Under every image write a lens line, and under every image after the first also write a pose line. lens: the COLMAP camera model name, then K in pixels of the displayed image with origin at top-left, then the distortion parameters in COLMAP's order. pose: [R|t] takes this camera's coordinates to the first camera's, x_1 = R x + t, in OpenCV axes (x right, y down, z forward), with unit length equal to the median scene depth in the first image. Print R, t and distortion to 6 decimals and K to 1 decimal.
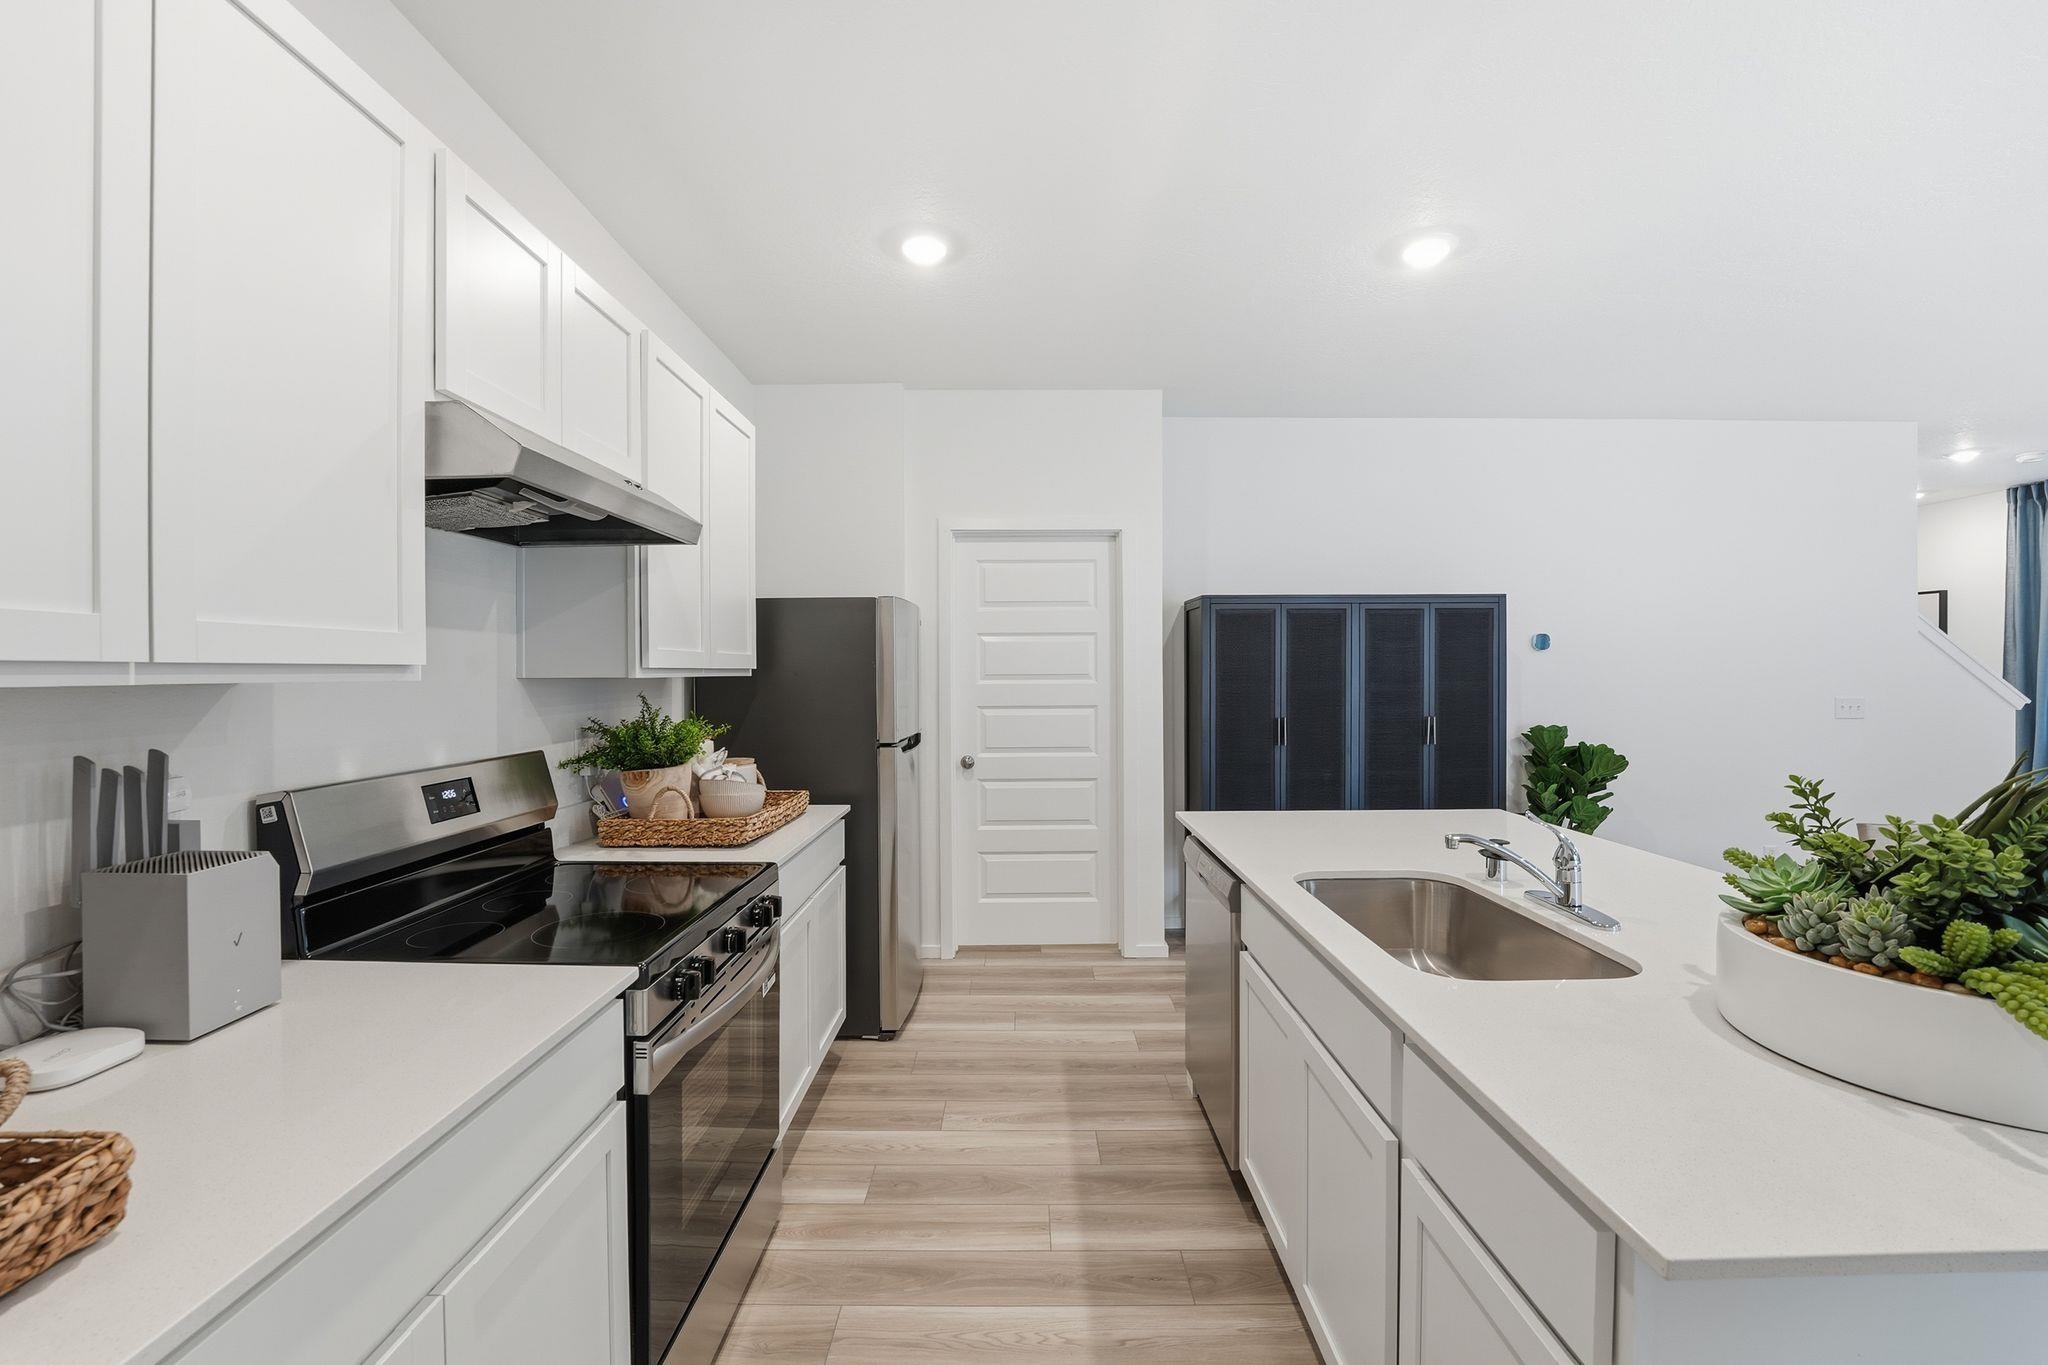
lens RADIAL K [[850.2, 0, 1025.3], [0, 850.2, 681.0], [0, 0, 1]] dist [0.000053, -0.000321]
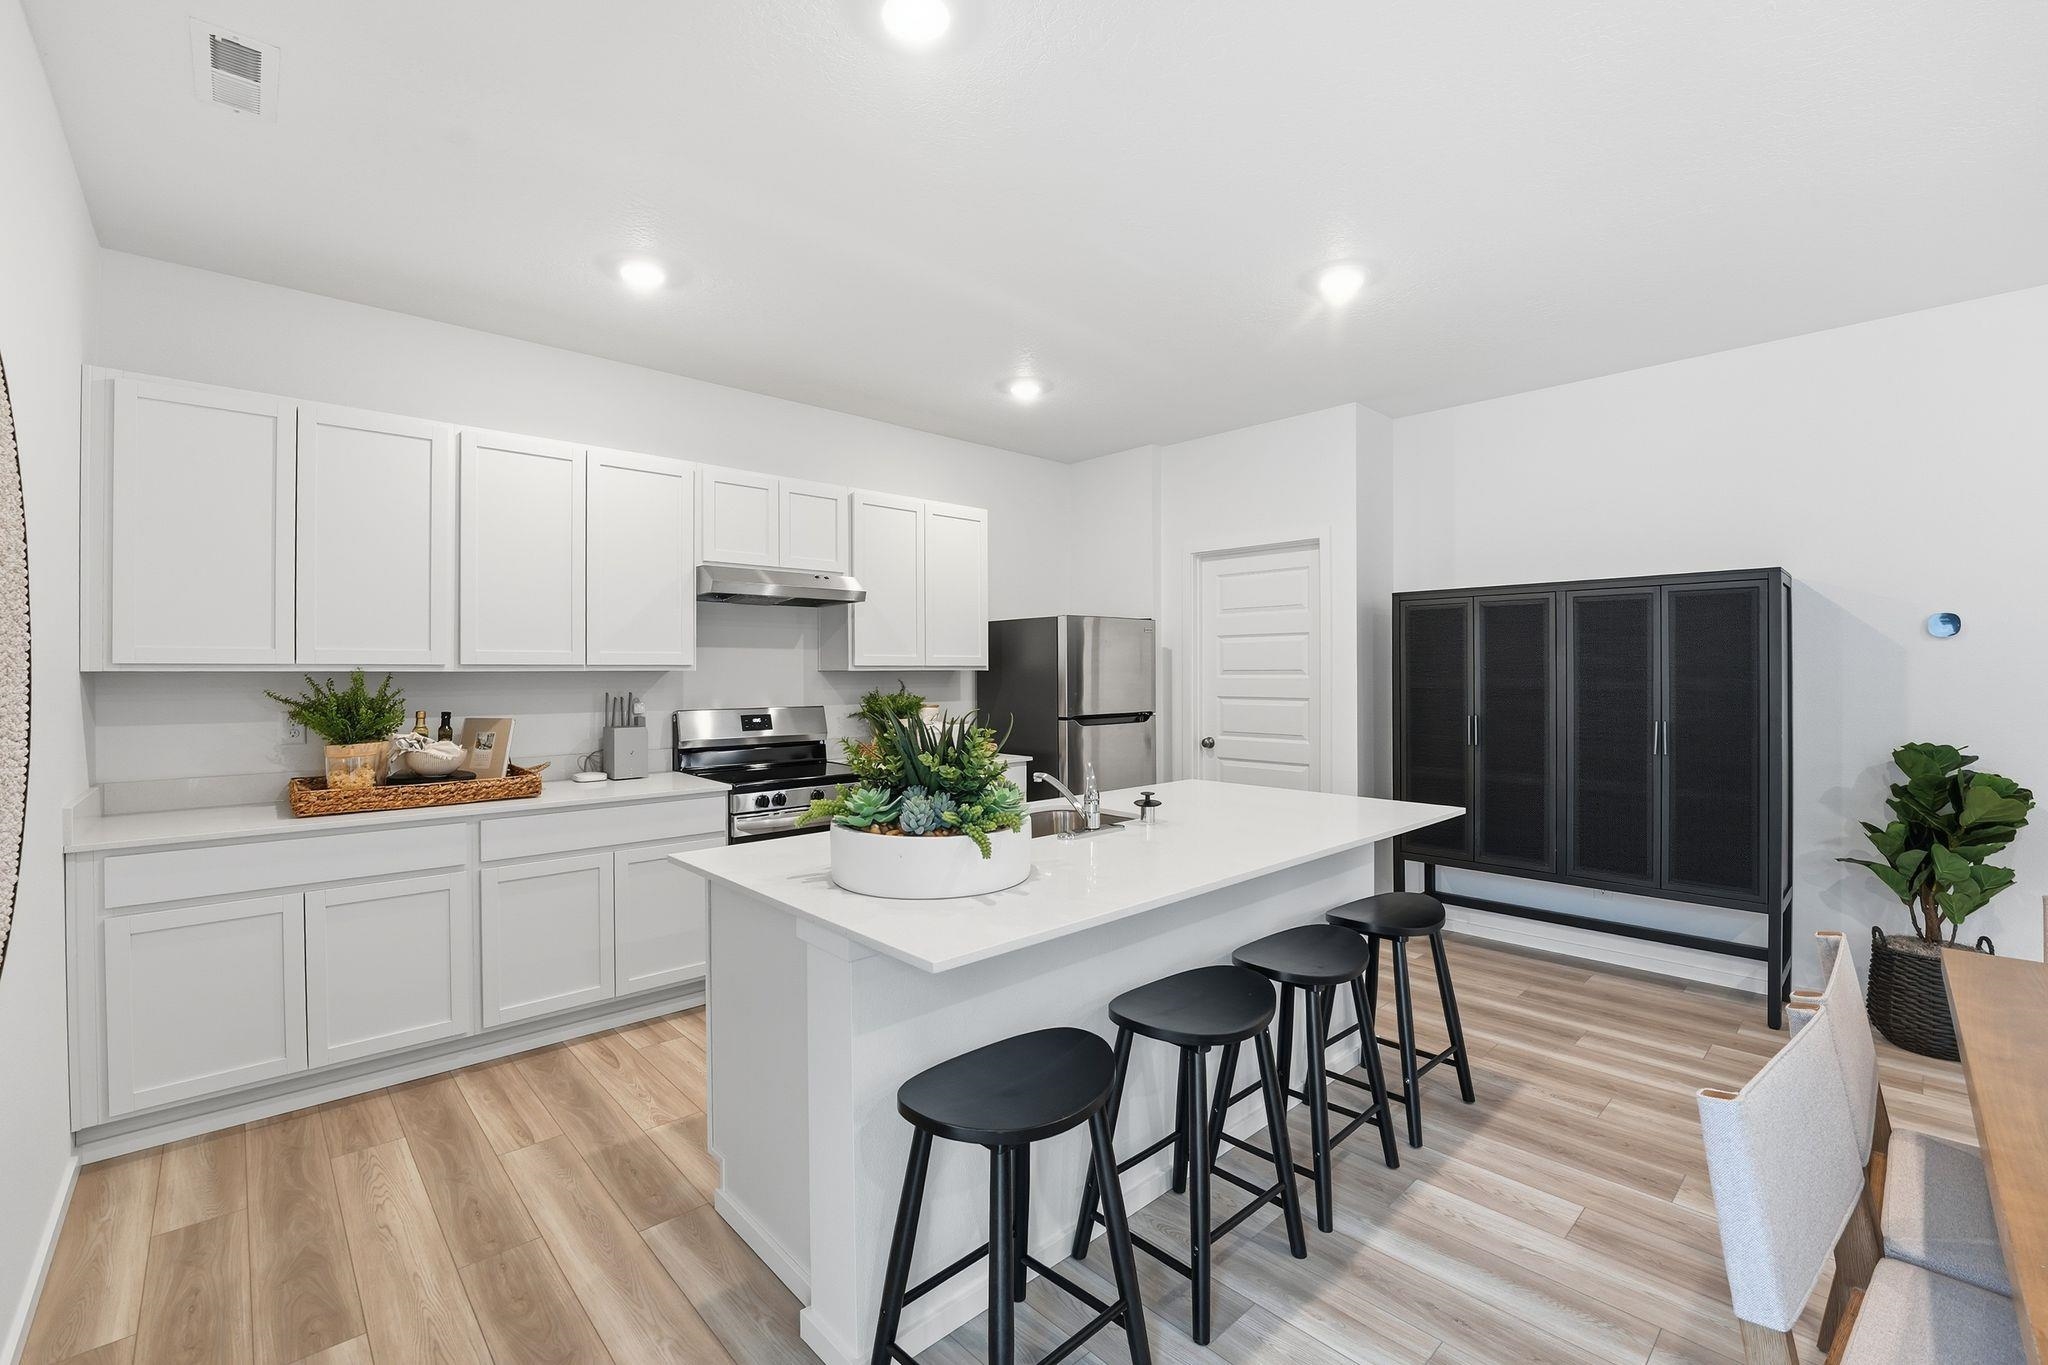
lens RADIAL K [[850.2, 0, 1027.9], [0, 850.2, 671.4], [0, 0, 1]] dist [0.000053, -0.000321]
pose [[0.675923, 0.005113, -0.736955, 1.114854], [-0.009518, 0.999953, -0.001792, -0.002088], [0.736911, 0.008226, 0.675940, -0.020166]]
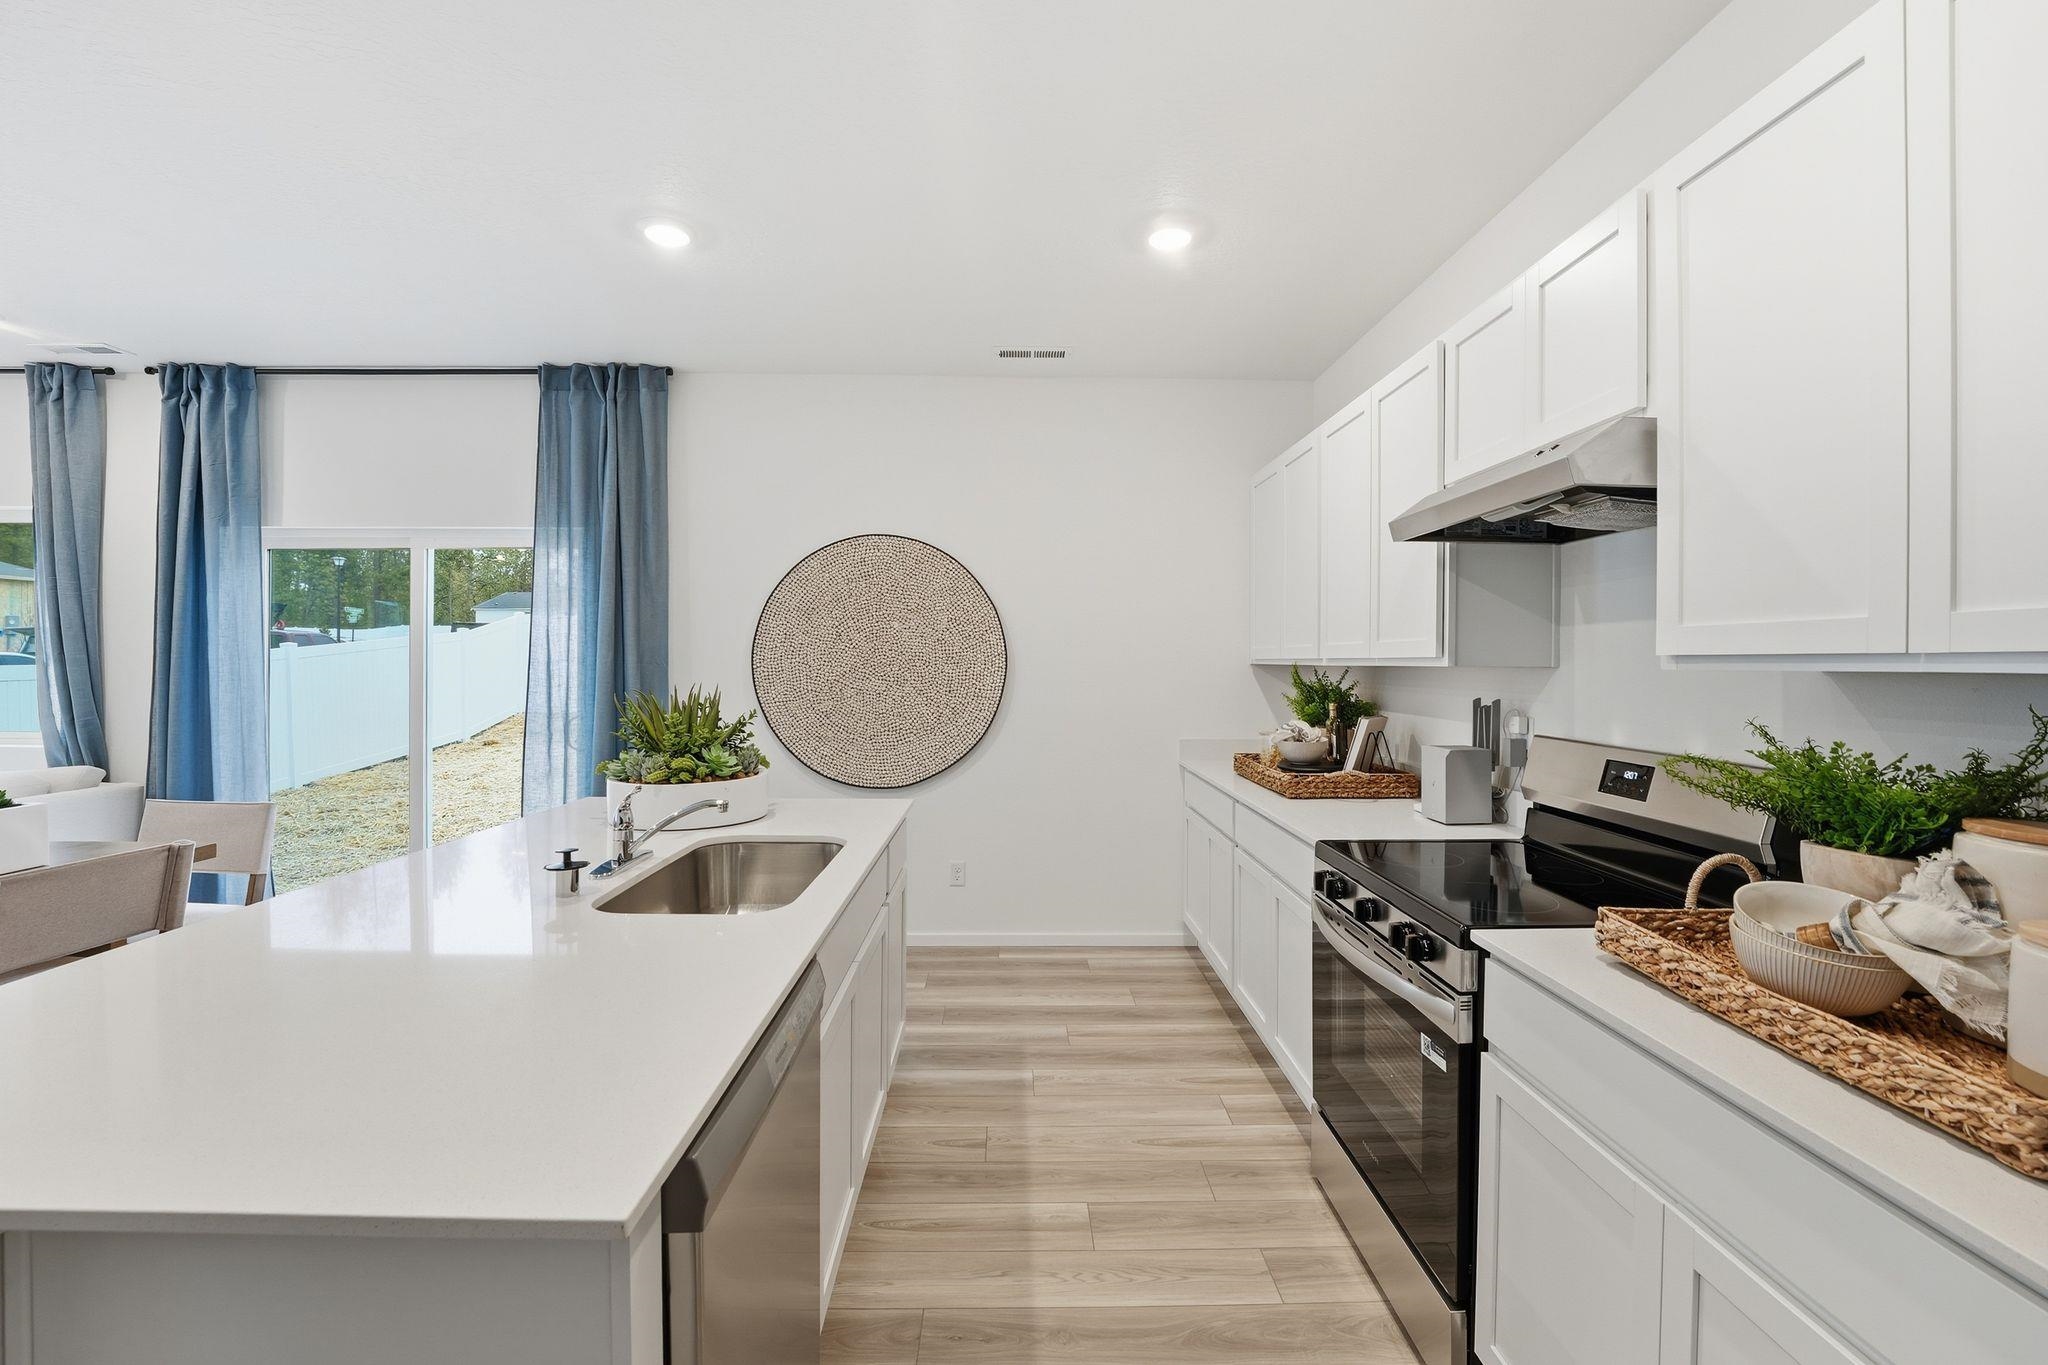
lens RADIAL K [[850.2, 0, 1024.2], [0, 850.2, 672.9], [0, 0, 1]] dist [0.000053, -0.000321]
pose [[-0.999822, 0.000805, -0.018856, 0.077833], [0.000381, 0.999748, 0.022444, -0.014785], [0.018869, 0.022433, -0.999570, 1.495250]]
